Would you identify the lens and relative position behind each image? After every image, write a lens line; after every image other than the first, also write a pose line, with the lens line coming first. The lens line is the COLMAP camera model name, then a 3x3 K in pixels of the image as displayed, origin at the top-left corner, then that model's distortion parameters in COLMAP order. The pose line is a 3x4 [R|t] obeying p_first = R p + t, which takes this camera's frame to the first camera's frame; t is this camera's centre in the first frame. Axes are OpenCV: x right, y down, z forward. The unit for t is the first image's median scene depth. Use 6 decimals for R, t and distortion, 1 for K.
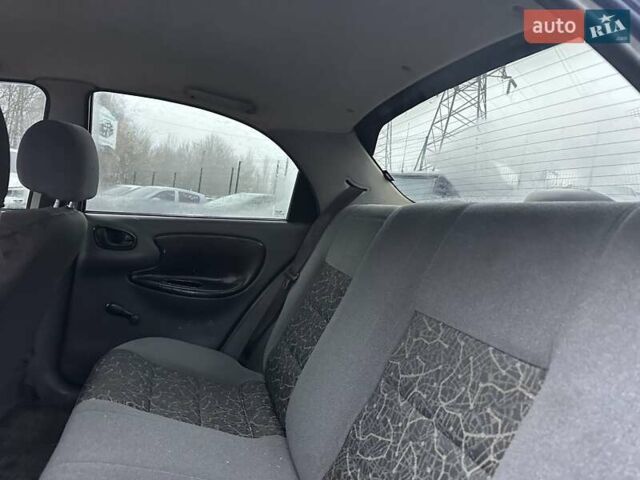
lens RADIAL K [[434.9, 0, 314.1], [0, 434.9, 239.1], [0, 0, 1]] dist [0.057911, -0.052887]
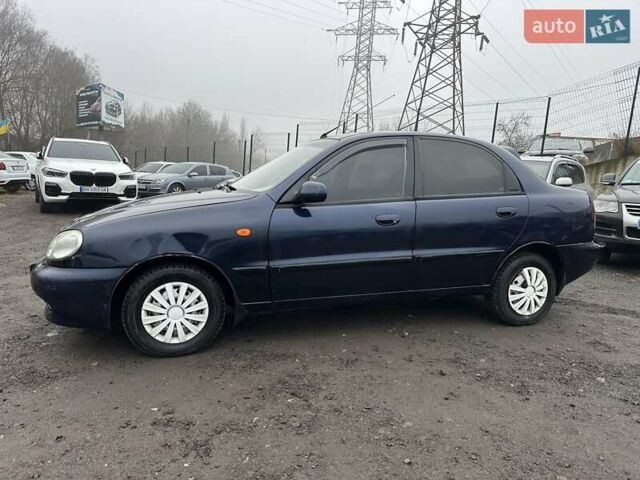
lens RADIAL K [[452.9, 0, 317.4], [0, 452.9, 237.8], [0, 0, 1]] dist [0.060465, -0.043267]
pose [[0.995875, -0.071927, 0.055305, -1.014961], [0.067245, 0.994336, 0.082307, 0.024992], [-0.060912, -0.078249, 0.995071, -2.467691]]
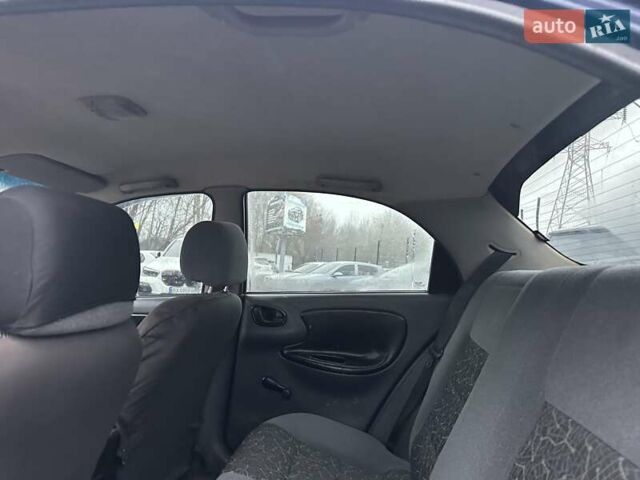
lens RADIAL K [[434.9, 0, 322.1], [0, 434.9, 236.1], [0, 0, 1]] dist [0.057911, -0.052887]
pose [[0.921749, -0.095660, -0.375804, 0.099231], [0.032383, 0.984699, -0.171226, -0.007533], [0.386433, 0.145658, 0.910743, 0.015870]]
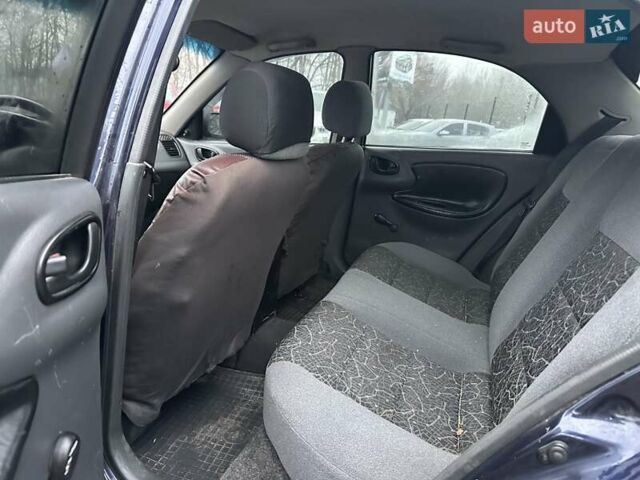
lens RADIAL K [[434.9, 0, 321.6], [0, 434.9, 240.8], [0, 0, 1]] dist [0.057911, -0.052887]
pose [[0.813627, 0.122684, -0.568296, 0.157525], [-0.034557, 0.985959, 0.163375, 0.012683], [0.580360, -0.113288, 0.806442, -0.183203]]
